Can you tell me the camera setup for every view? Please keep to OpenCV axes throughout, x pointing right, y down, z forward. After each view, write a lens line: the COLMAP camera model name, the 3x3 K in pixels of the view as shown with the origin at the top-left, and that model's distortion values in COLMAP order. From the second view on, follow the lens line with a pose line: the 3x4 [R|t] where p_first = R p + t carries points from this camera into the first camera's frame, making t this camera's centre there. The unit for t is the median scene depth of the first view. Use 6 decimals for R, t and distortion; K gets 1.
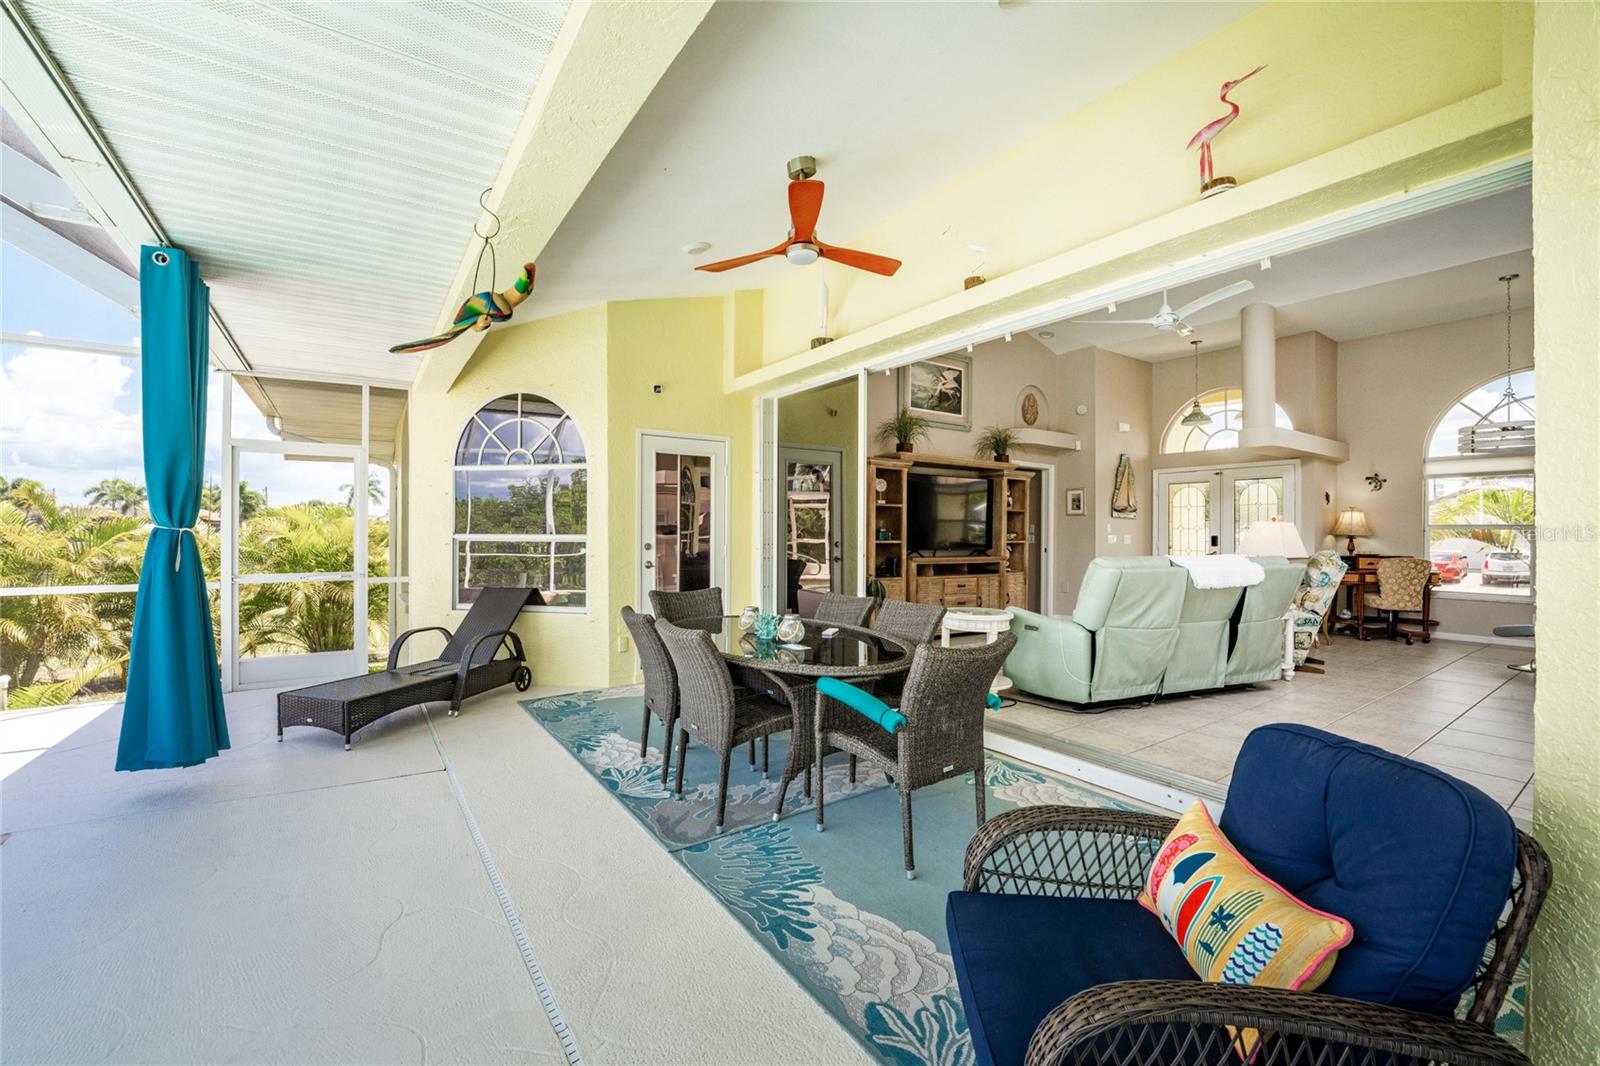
lens RADIAL K [[650.8, 0, 800.5], [0, 650.8, 542.5], [0, 0, 1]] dist [-0.000893, 0.000020]
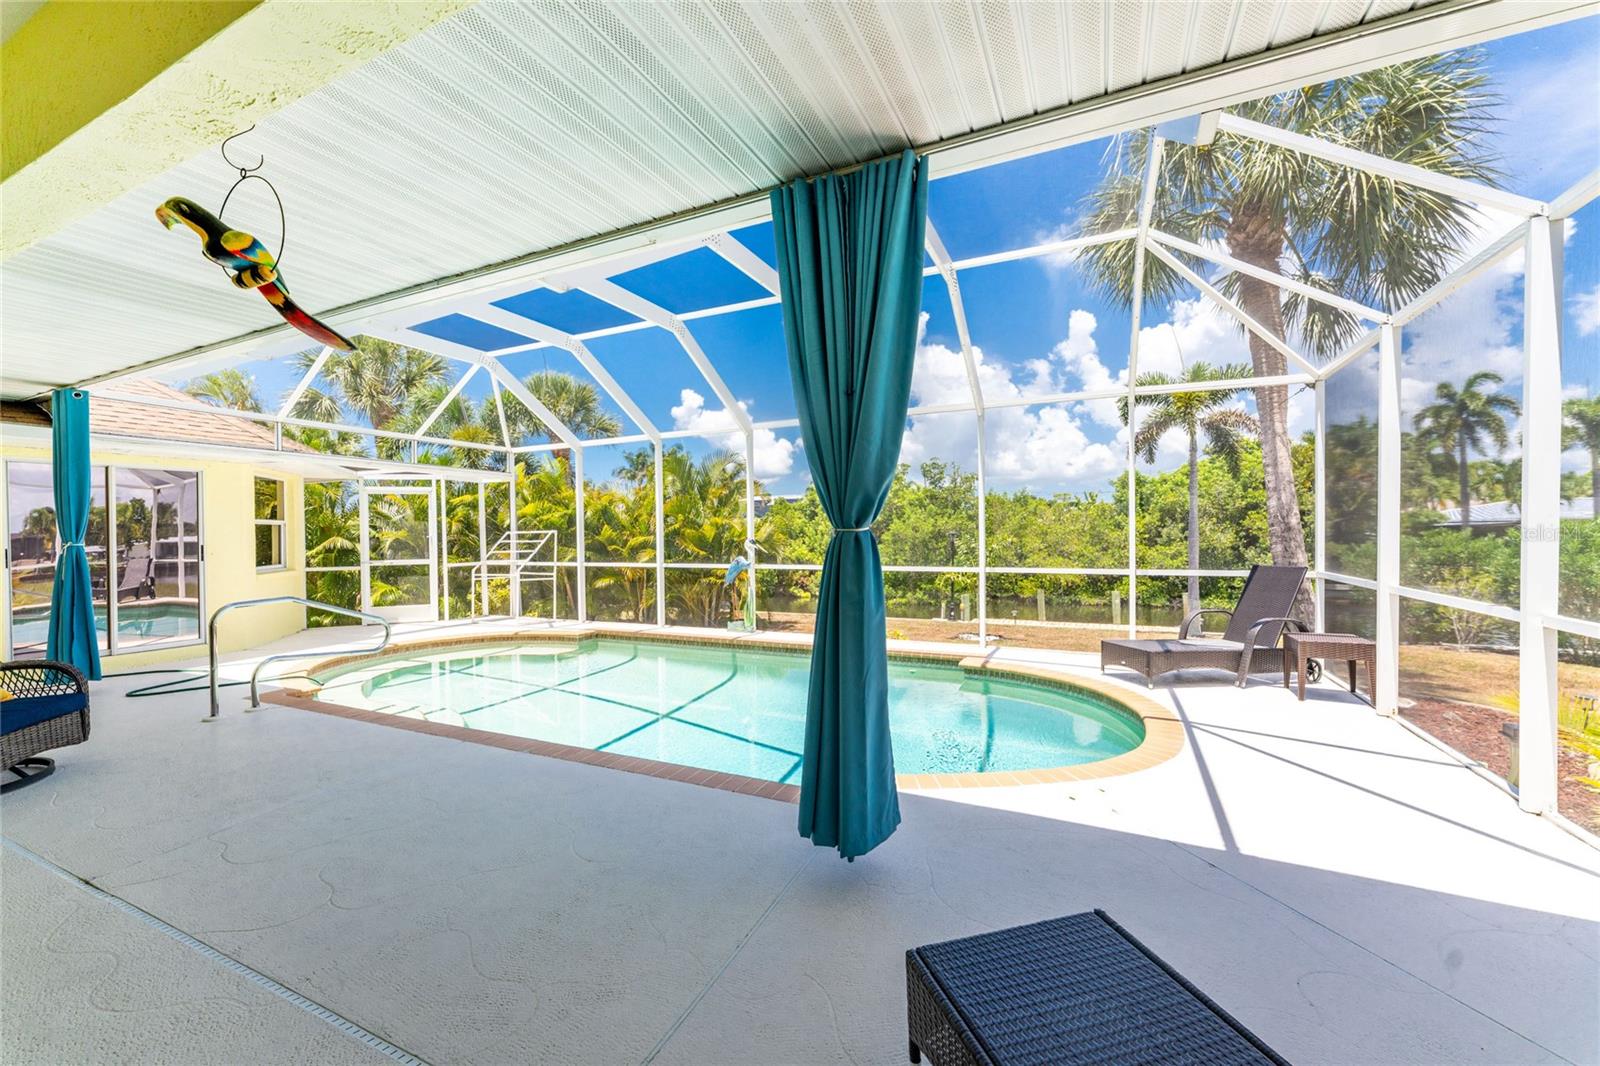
lens RADIAL K [[650.8, 0, 800.5], [0, 650.8, 542.5], [0, 0, 1]] dist [-0.000893, 0.000020]
pose [[-0.862565, 0.015918, -0.505695, -0.279393], [0.001247, 0.999569, 0.029336, -0.013583], [0.505944, 0.024674, -0.862213, 0.877412]]
